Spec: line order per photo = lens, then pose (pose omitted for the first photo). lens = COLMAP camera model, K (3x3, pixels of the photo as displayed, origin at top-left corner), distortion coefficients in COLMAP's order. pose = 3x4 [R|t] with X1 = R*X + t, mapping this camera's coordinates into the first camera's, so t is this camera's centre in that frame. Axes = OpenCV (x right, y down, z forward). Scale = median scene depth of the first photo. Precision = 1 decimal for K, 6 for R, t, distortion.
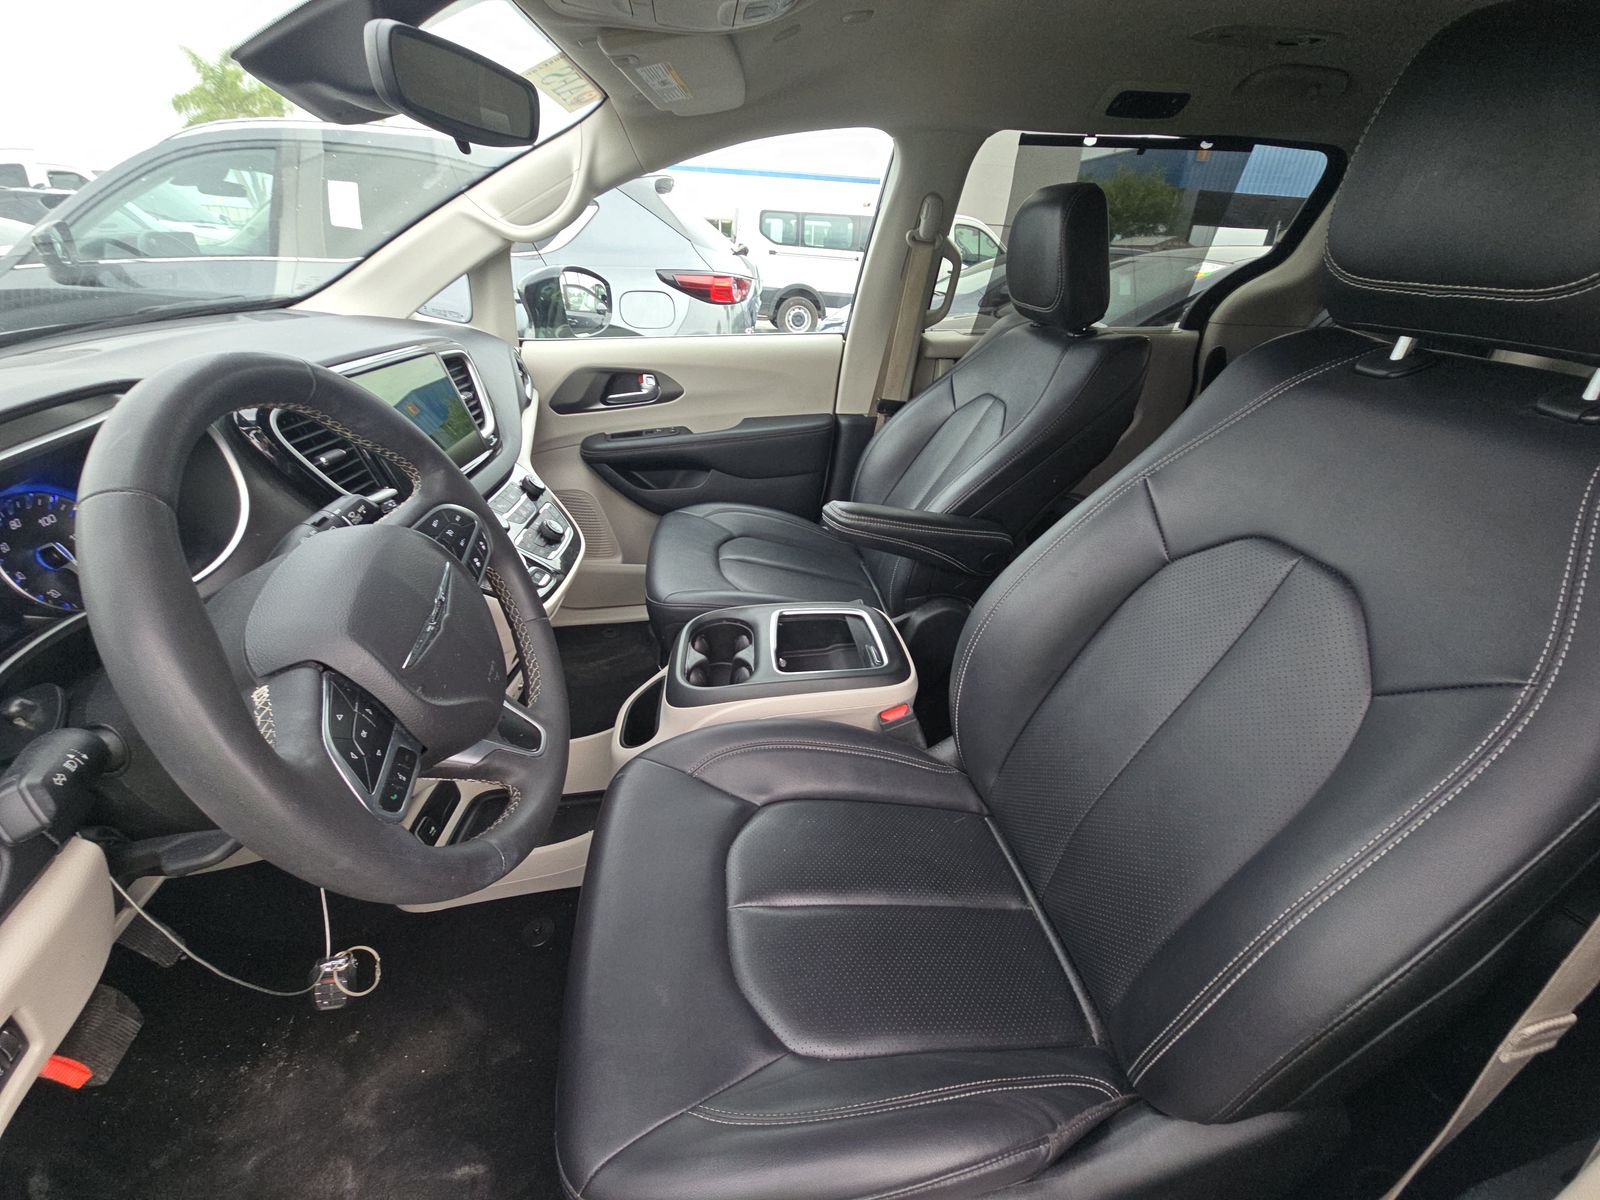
lens RADIAL K [[651.6, 0, 812.2], [0, 651.6, 597.2], [0, 0, 1]] dist [0.011616, -0.006853]
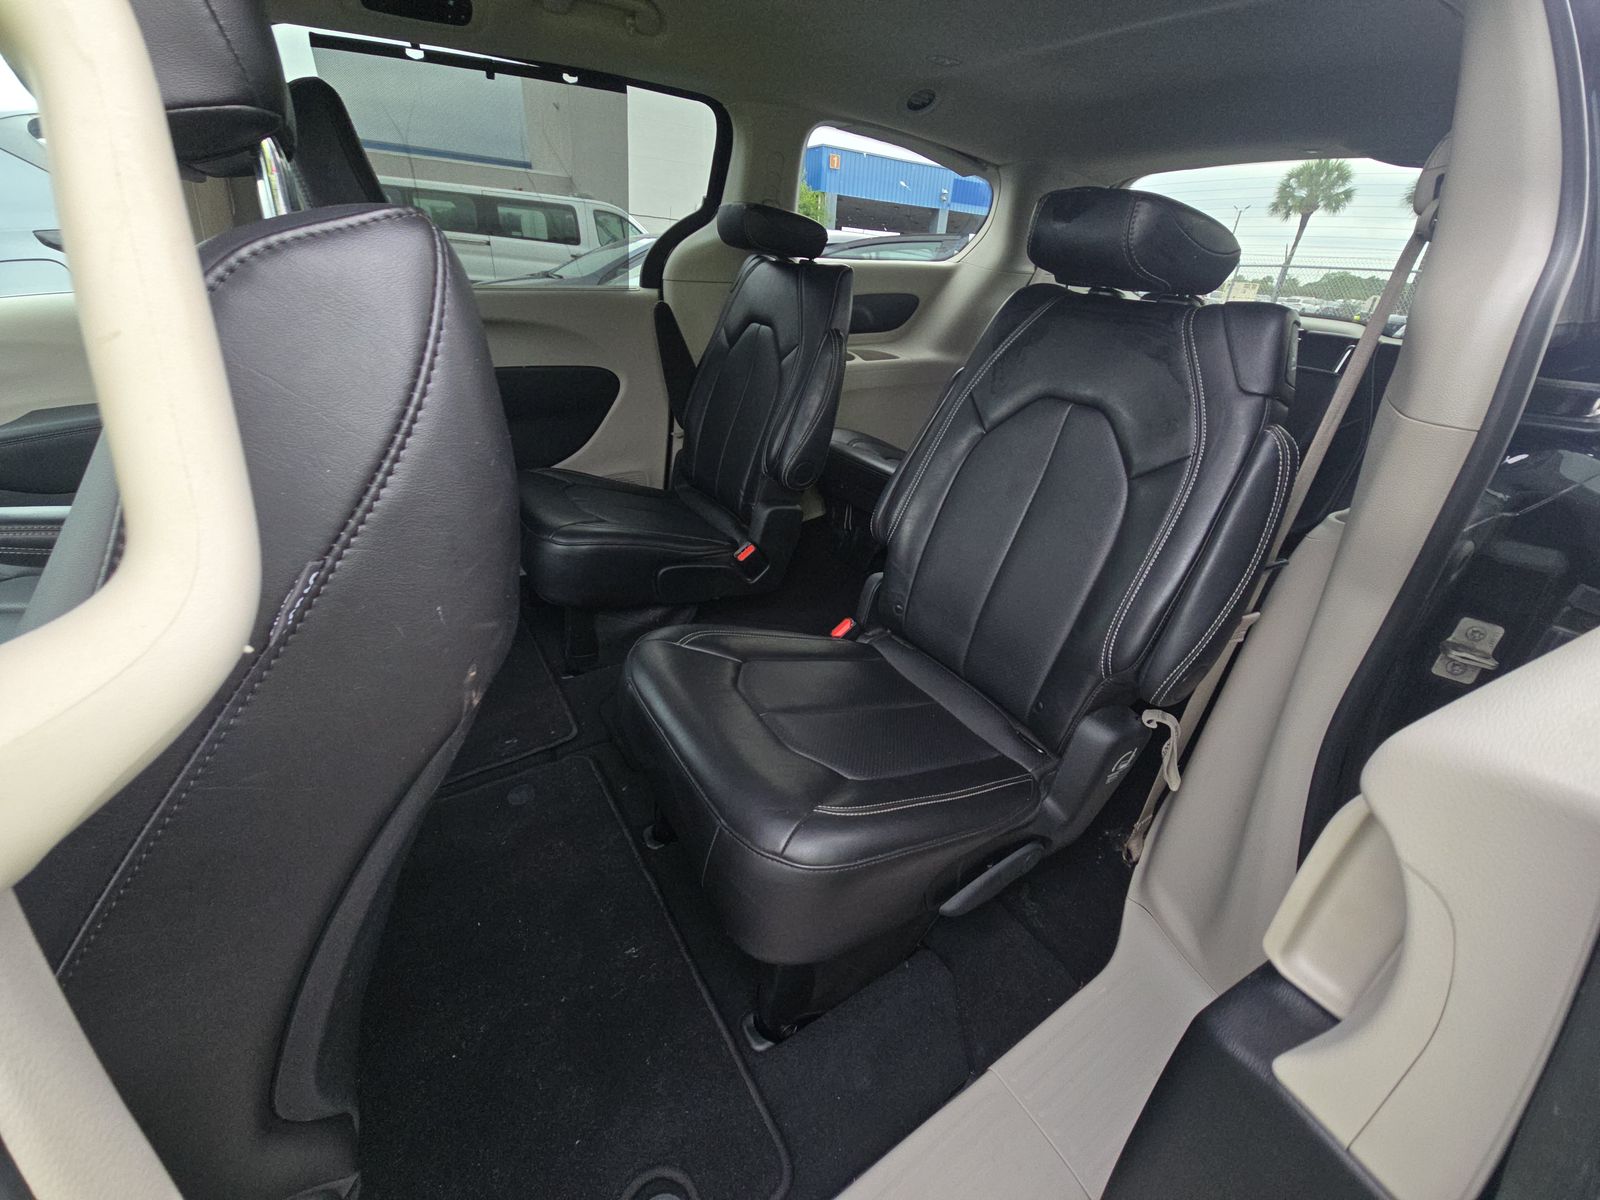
lens RADIAL K [[650.1, 0, 813.6], [0, 650.1, 592.2], [0, 0, 1]] dist [0.011295, -0.007149]
pose [[0.909451, -0.176266, 0.376602, 0.401564], [0.175472, 0.983800, 0.036715, 0.045180], [-0.376972, 0.032692, 0.925647, 0.038019]]
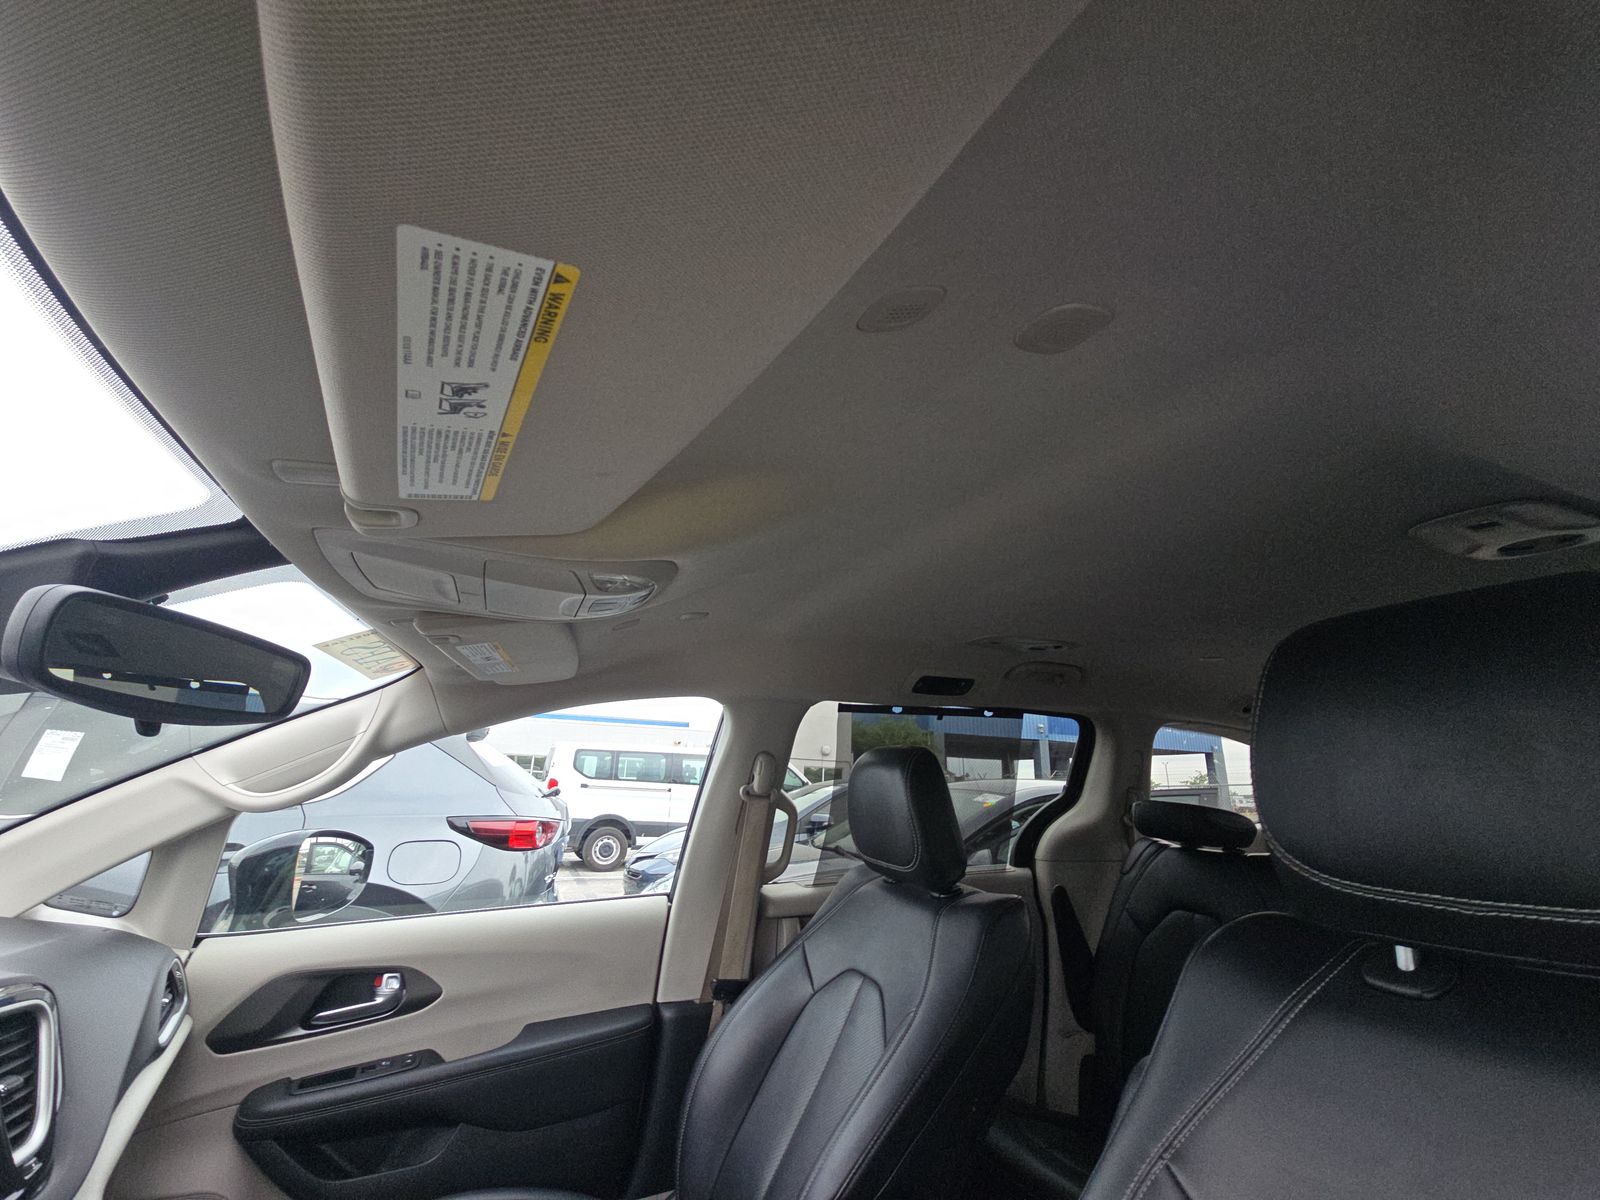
lens RADIAL K [[651.6, 0, 812.2], [0, 651.6, 597.2], [0, 0, 1]] dist [0.011616, -0.006853]
pose [[0.963439, 0.057381, 0.261712, -0.017278], [0.138606, 0.729192, -0.670125, -0.095443], [-0.229290, 0.681899, 0.694579, 0.110304]]
